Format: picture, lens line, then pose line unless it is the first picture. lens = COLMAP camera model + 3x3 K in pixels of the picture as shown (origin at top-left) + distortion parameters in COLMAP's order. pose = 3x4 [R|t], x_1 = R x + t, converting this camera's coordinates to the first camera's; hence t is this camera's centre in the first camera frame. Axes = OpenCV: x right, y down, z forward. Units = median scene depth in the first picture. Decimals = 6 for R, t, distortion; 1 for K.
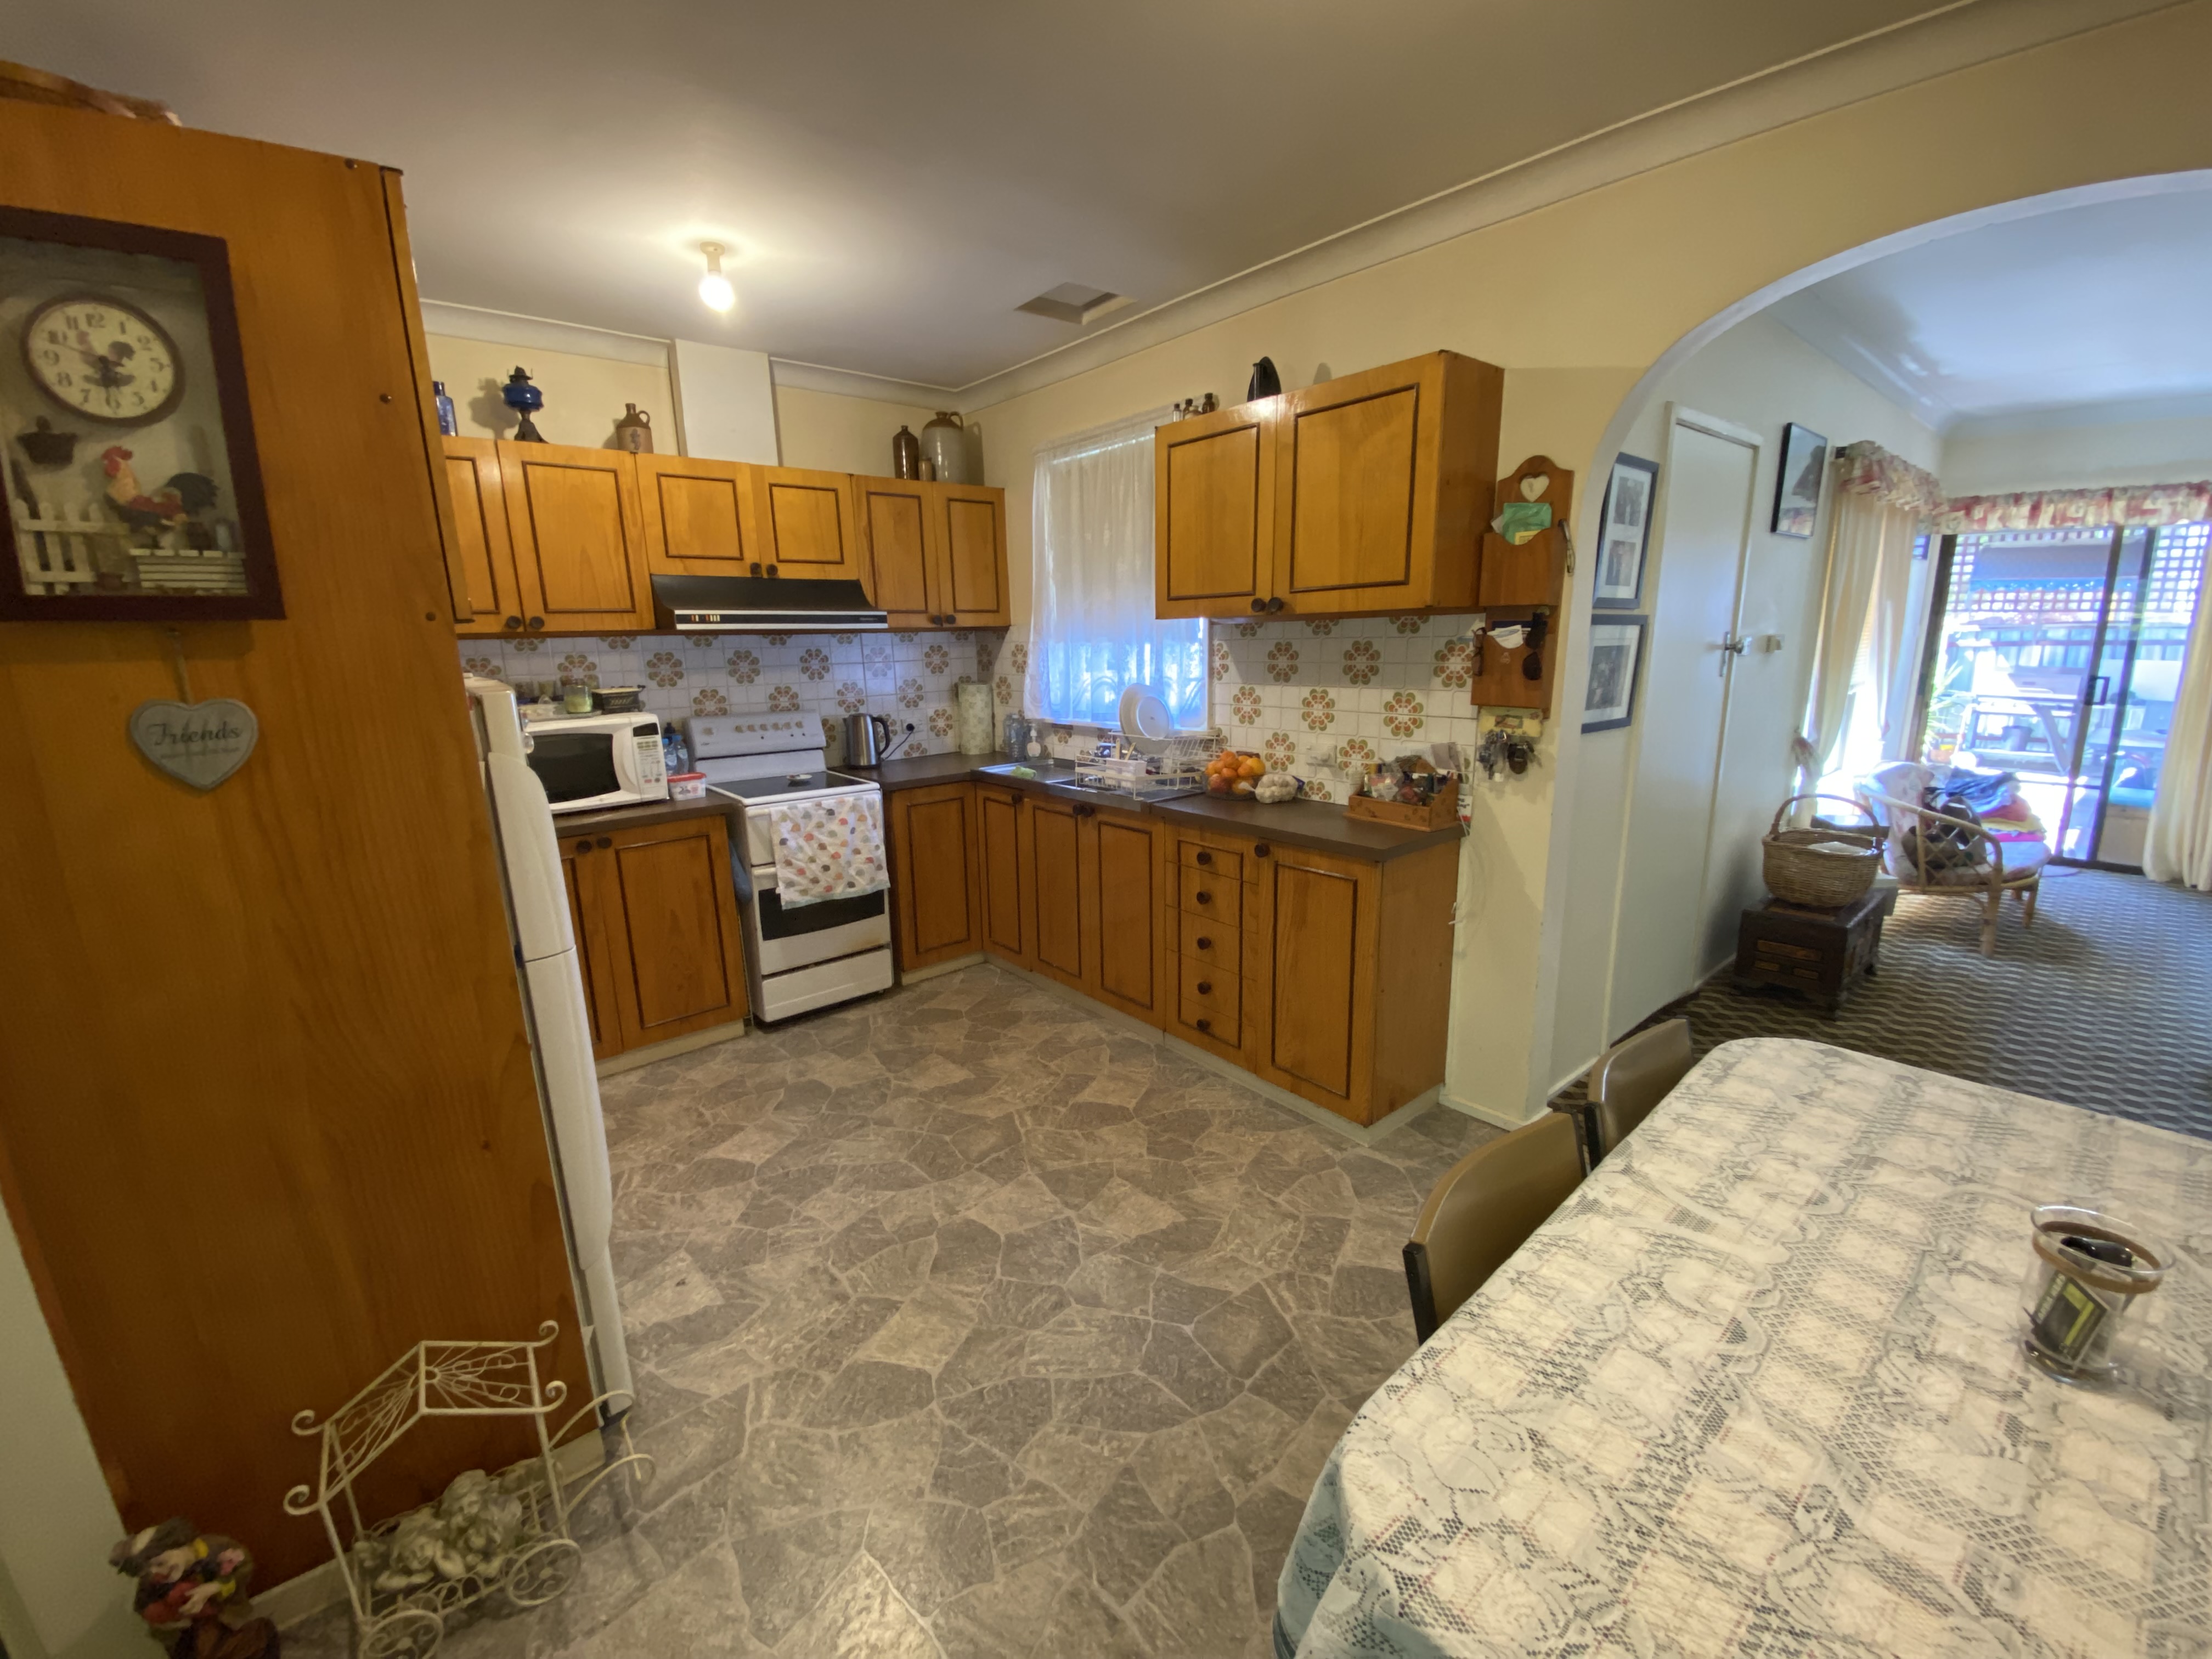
lens RADIAL K [[891.3, 0, 1099.1], [0, 891.3, 833.1], [0, 0, 1]] dist [0.051311, -0.043828]
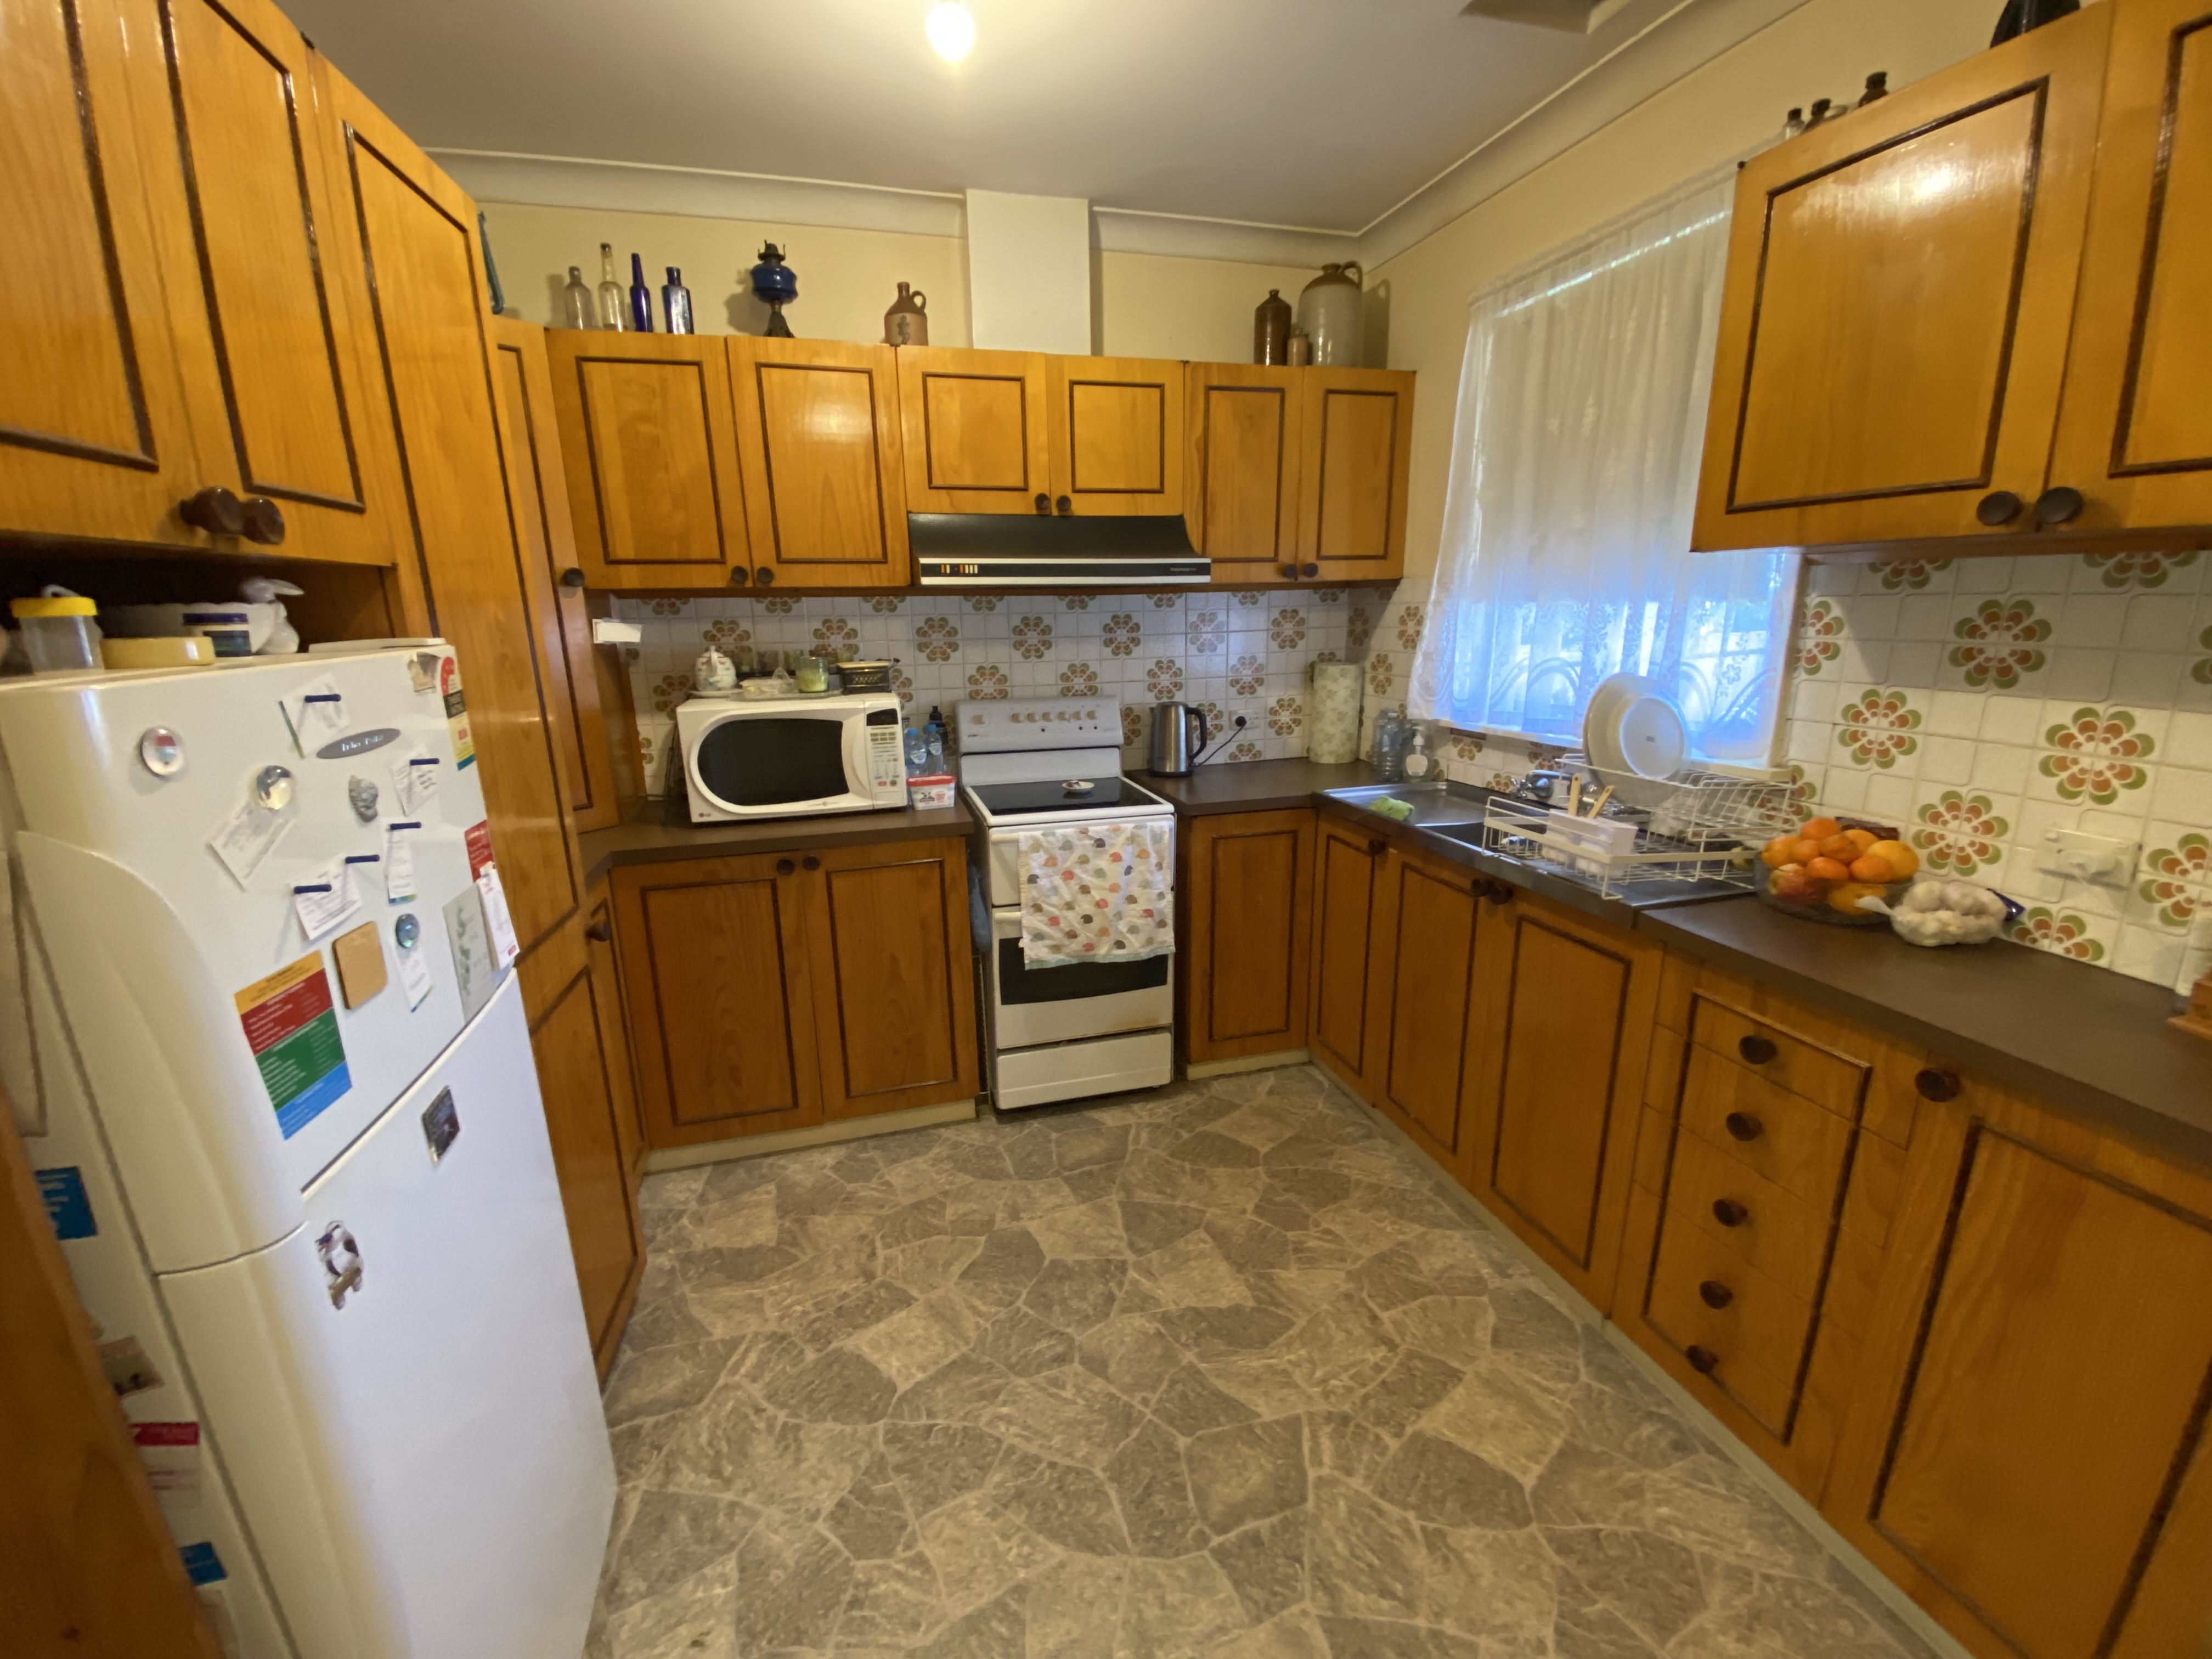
lens RADIAL K [[895.0, 0, 1089.3], [0, 895.0, 834.7], [0, 0, 1]] dist [0.055028, -0.044410]
pose [[0.907350, 0.106876, -0.406562, -0.018622], [-0.093379, 0.994221, 0.052958, -0.067754], [0.409873, -0.010087, 0.912087, 0.350739]]
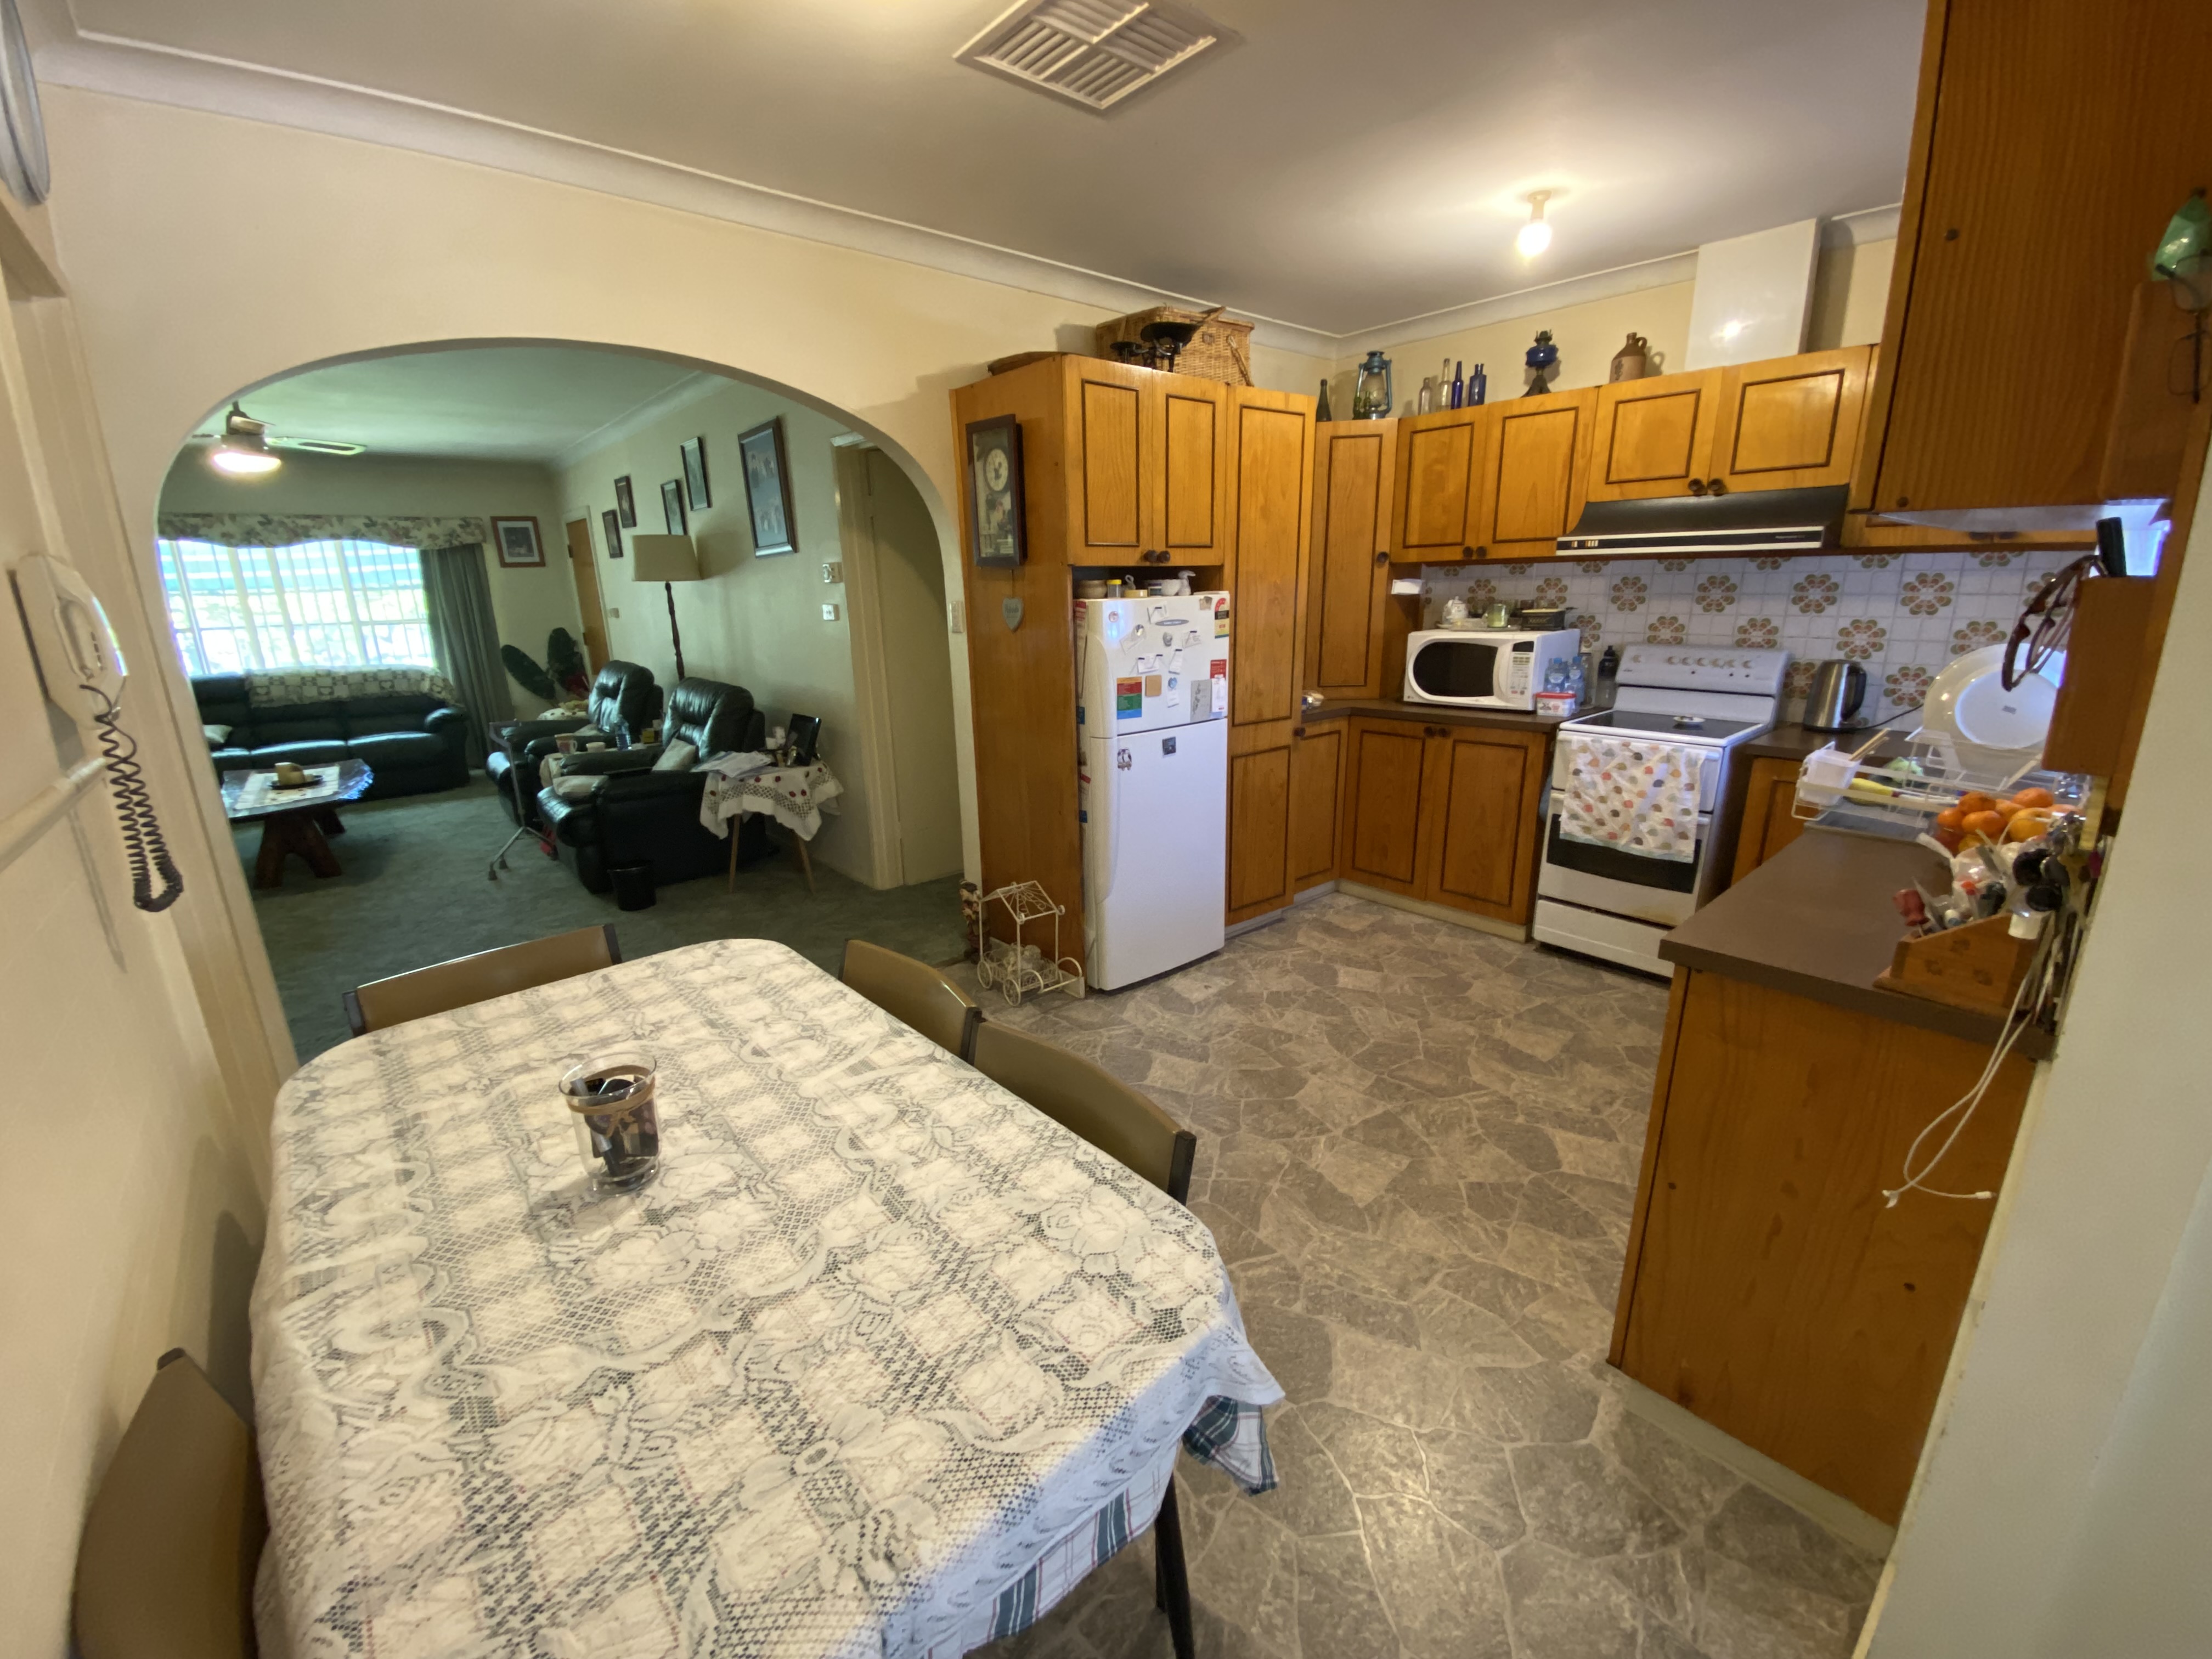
lens RADIAL K [[895.0, 0, 1089.3], [0, 895.0, 834.7], [0, 0, 1]] dist [0.055028, -0.044410]
pose [[0.008063, 0.291258, -0.956611, 0.615287], [-0.199976, 0.937787, 0.283841, -0.100996], [0.979768, 0.189010, 0.065805, 0.410102]]
